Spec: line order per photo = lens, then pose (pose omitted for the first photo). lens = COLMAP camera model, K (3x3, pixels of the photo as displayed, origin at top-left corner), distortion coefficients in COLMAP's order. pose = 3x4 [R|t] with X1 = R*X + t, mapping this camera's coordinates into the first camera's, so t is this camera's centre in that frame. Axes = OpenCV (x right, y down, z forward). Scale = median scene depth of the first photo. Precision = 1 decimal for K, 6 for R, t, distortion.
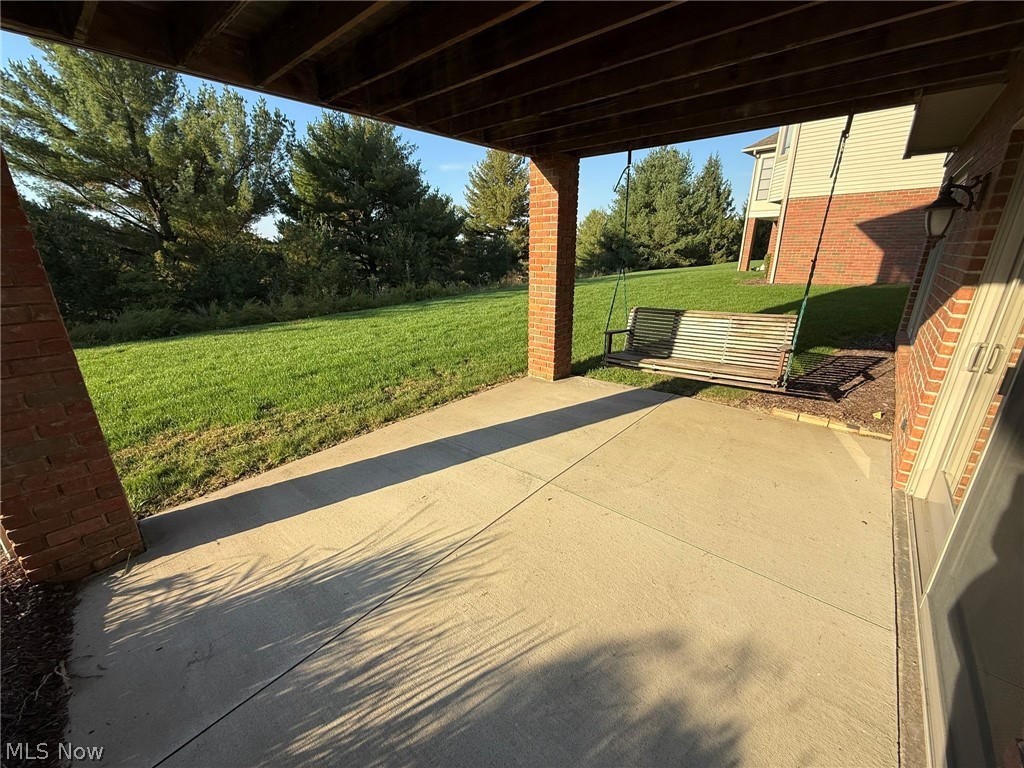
lens RADIAL K [[406.2, 0, 510.7], [0, 406.2, 384.7], [0, 0, 1]] dist [-0.002125, -0.000289]
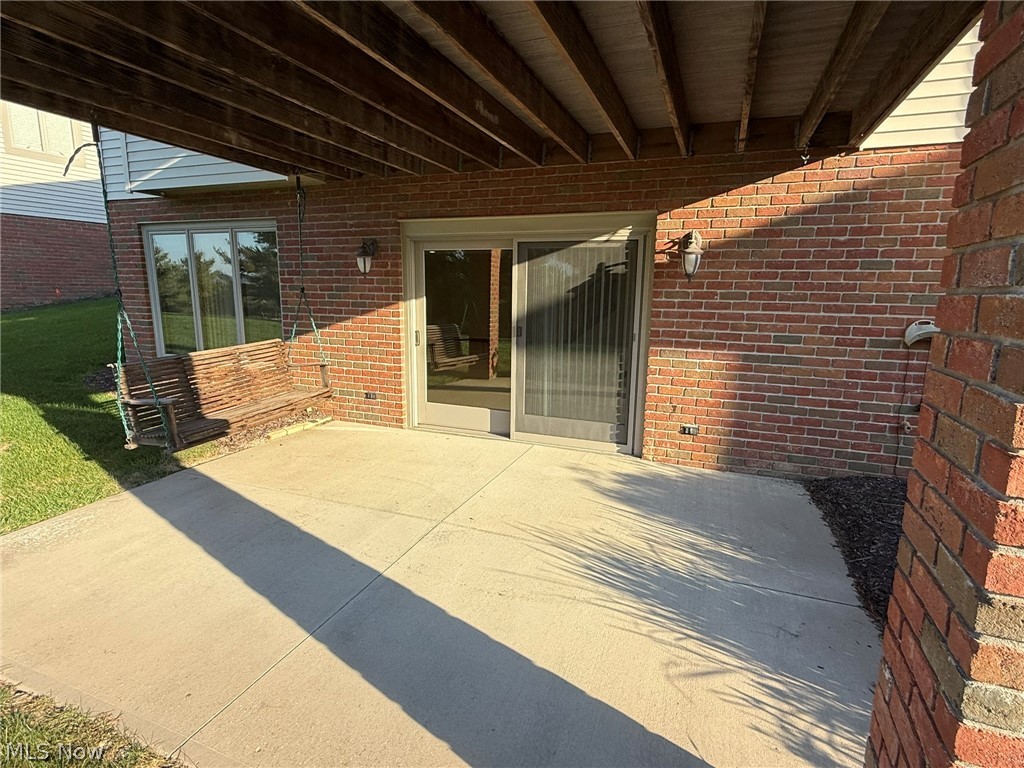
lens RADIAL K [[515.7, 0, 512.0], [0, 515.7, 384.0], [0, 0, 1]] dist [0.000835, 0.000089]
pose [[-0.341295, -0.168219, 0.924781, -0.845661], [0.288063, 0.917796, 0.273259, -0.273230], [-0.894728, 0.359657, -0.264781, 0.897220]]
